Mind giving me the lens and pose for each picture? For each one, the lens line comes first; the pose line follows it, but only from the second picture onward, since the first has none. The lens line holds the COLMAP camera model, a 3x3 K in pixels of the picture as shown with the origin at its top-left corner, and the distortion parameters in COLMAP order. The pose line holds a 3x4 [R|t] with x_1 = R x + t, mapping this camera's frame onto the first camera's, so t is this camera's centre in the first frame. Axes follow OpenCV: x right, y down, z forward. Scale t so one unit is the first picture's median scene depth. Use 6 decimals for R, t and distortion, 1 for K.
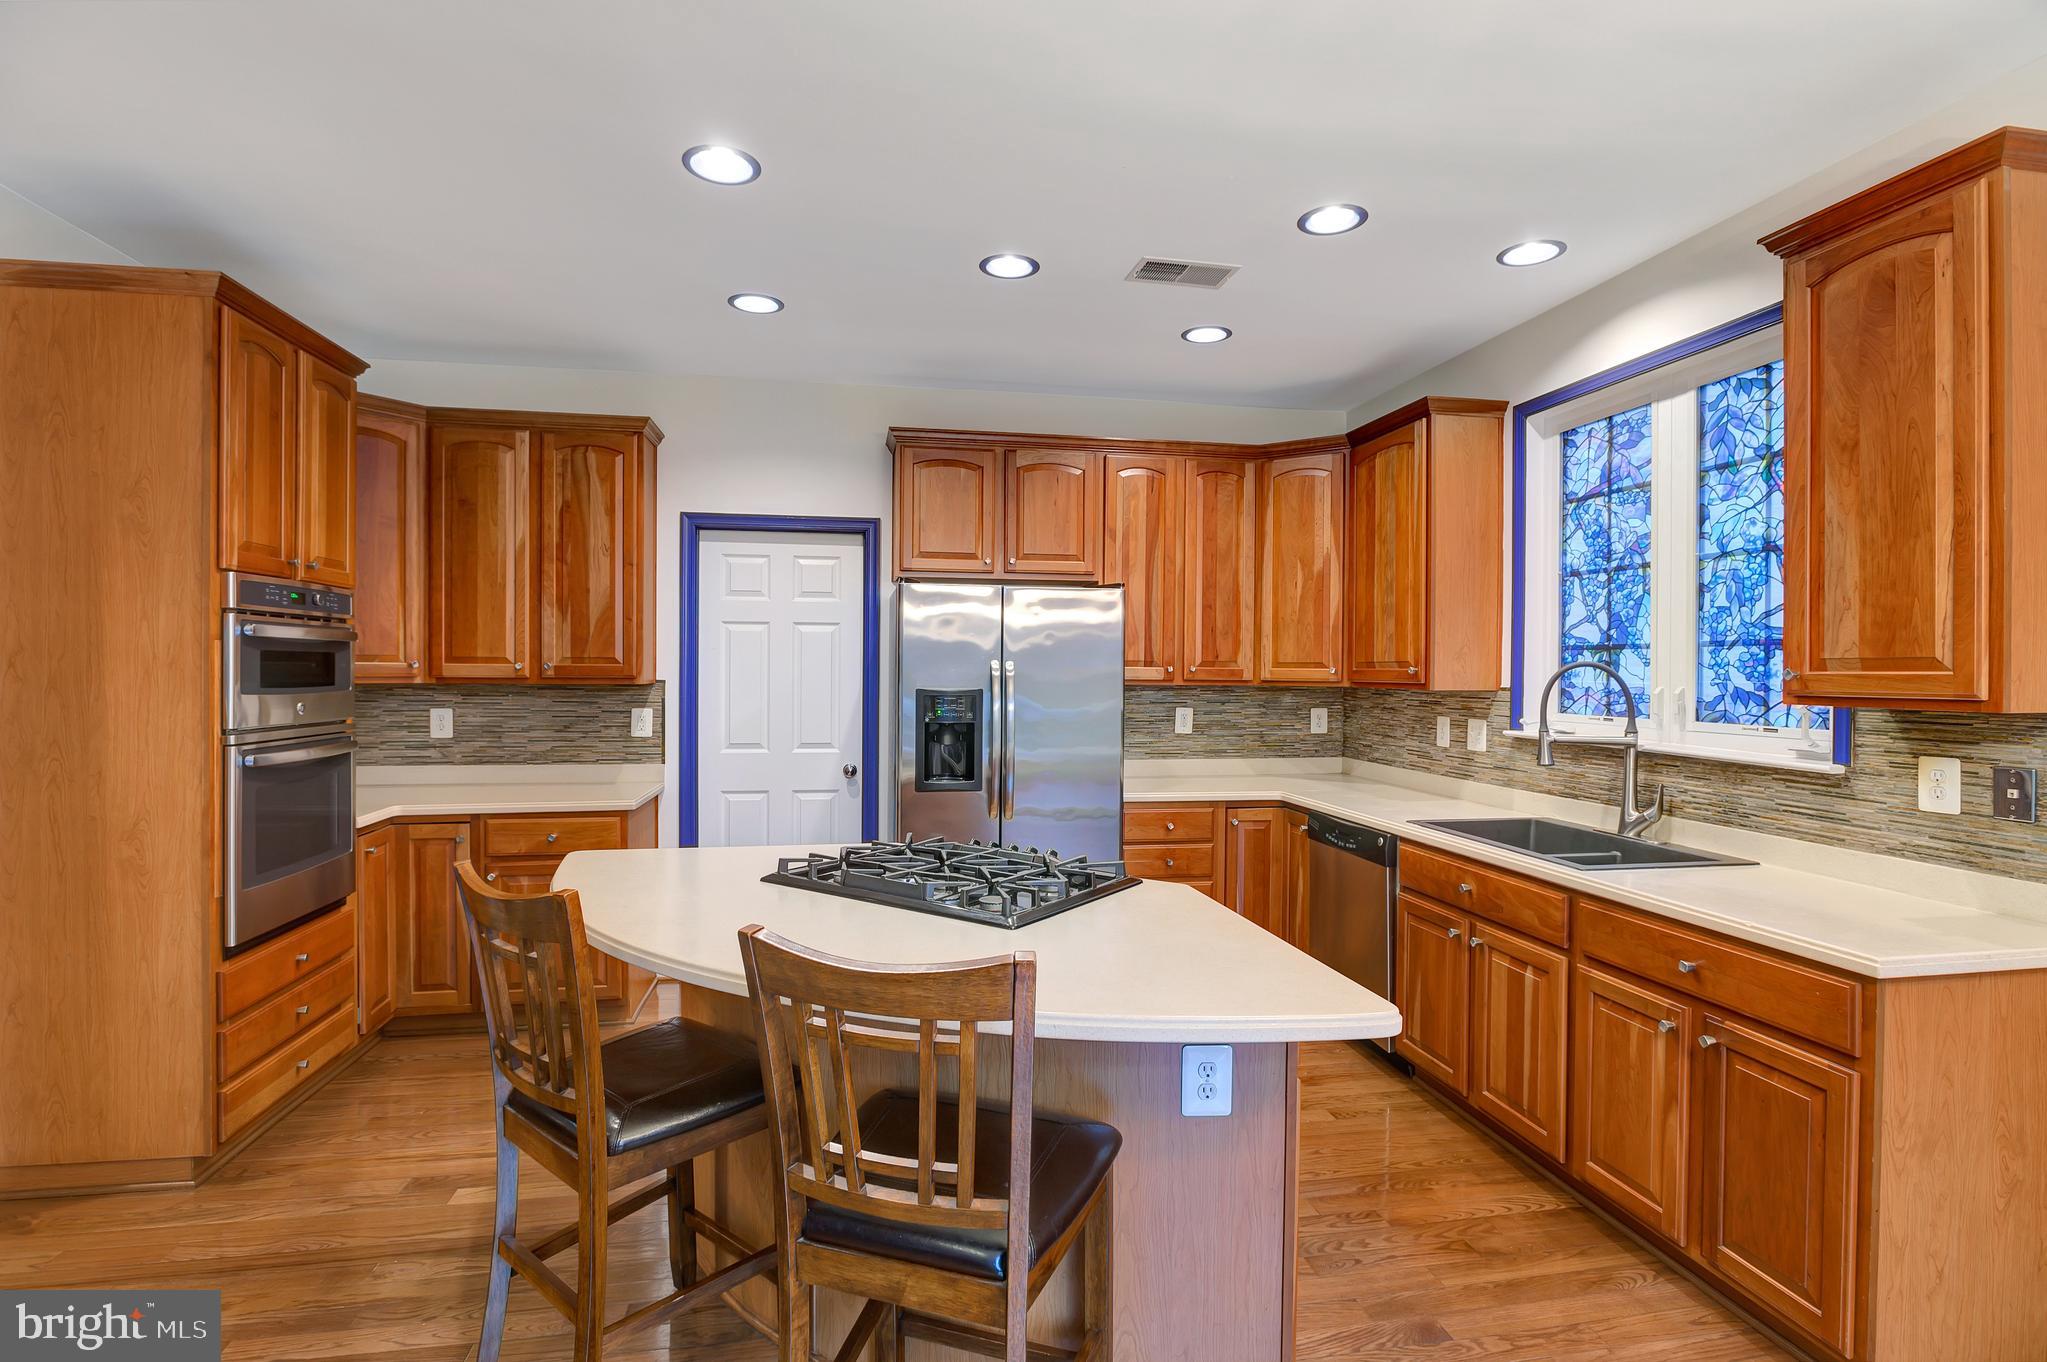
lens RADIAL K [[984.3, 0, 1017.5], [0, 984.3, 679.2], [0, 0, 1]] dist [-0.014329, 0.001159]
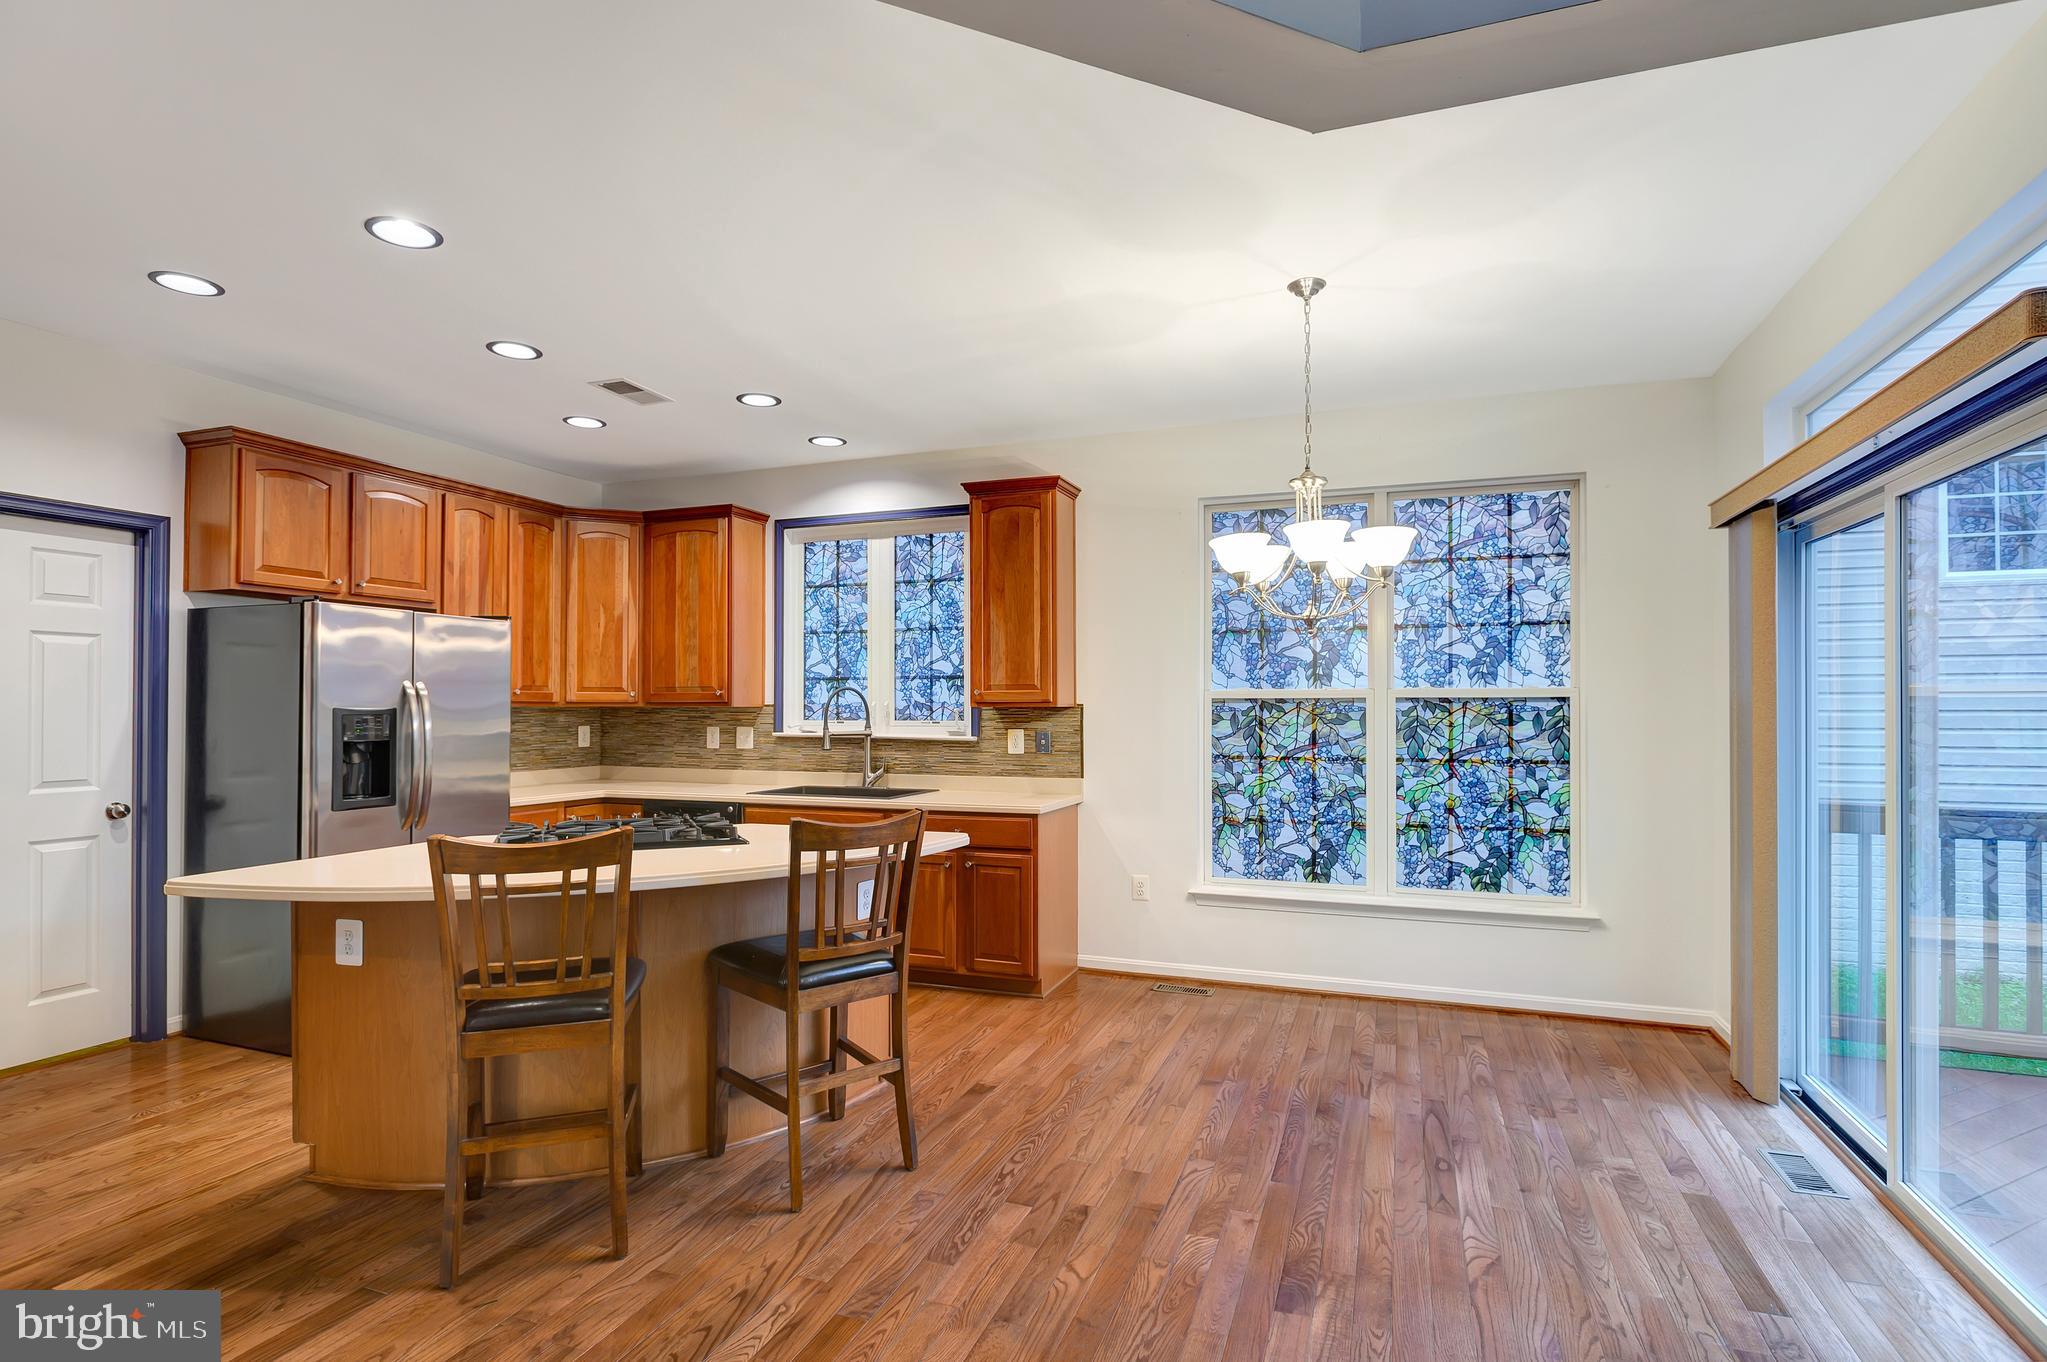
lens RADIAL K [[989.5, 0, 1033.9], [0, 989.5, 697.8], [0, 0, 1]] dist [-0.012474, 0.001168]
pose [[0.507270, 0.001349, 0.861786, -0.613844], [0.012537, 0.999881, -0.008945, 0.017046], [-0.861696, 0.015342, 0.507193, -0.123399]]
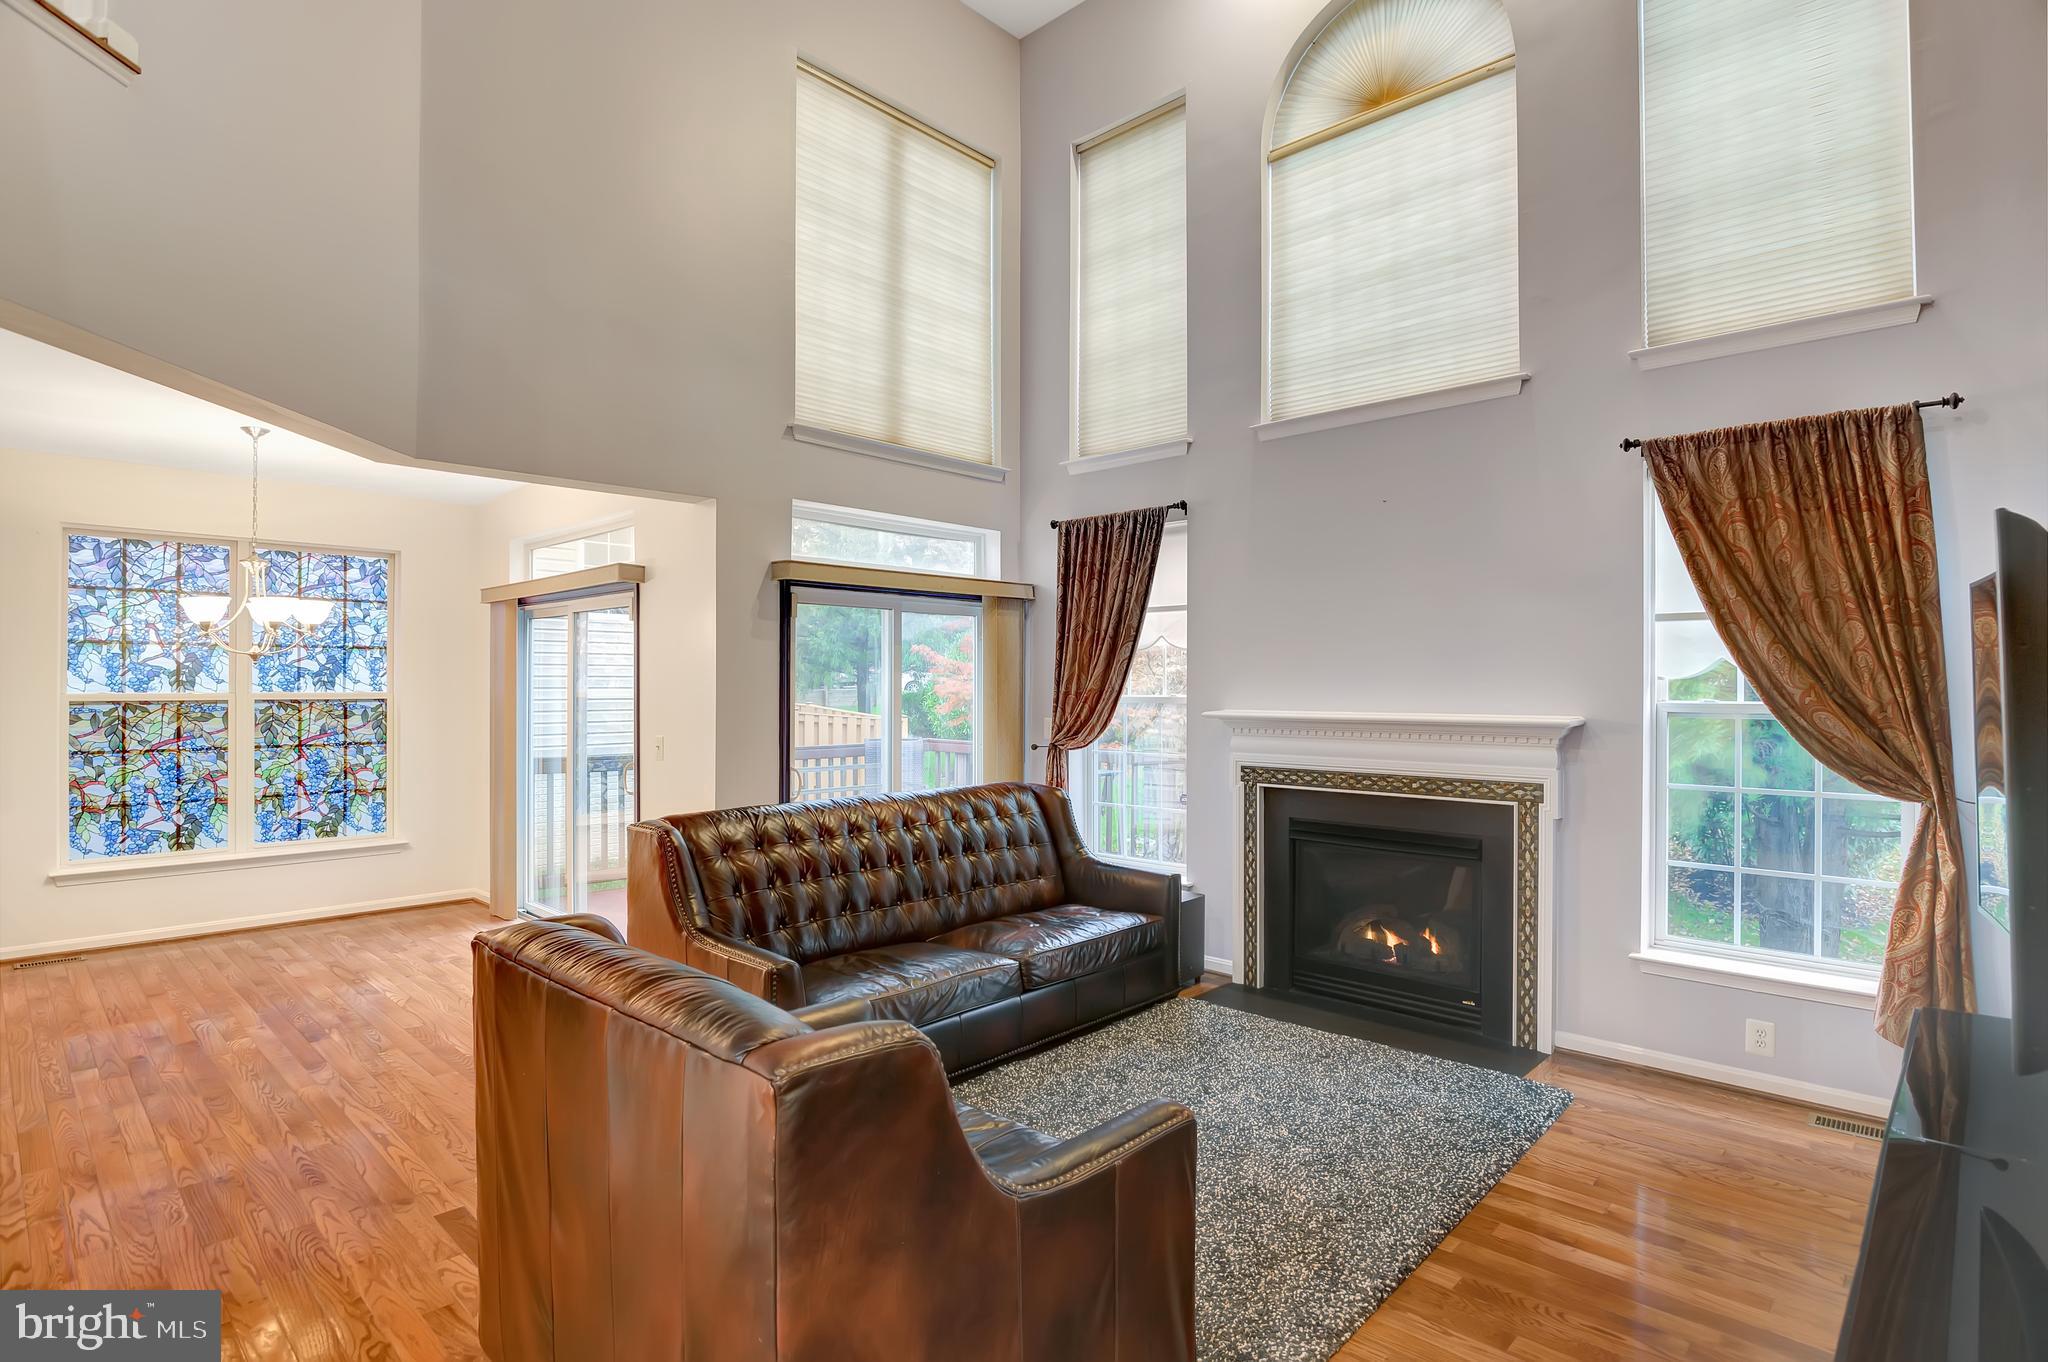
lens RADIAL K [[1023.9, 0, 1018.6], [0, 1023.9, 682.0], [0, 0, 1]] dist [-0.025716, 0.000291]
pose [[-0.588002, -0.006874, 0.808830, -1.400778], [0.002144, 0.999947, 0.010057, -0.032009], [-0.808856, 0.007647, -0.587956, 0.074234]]
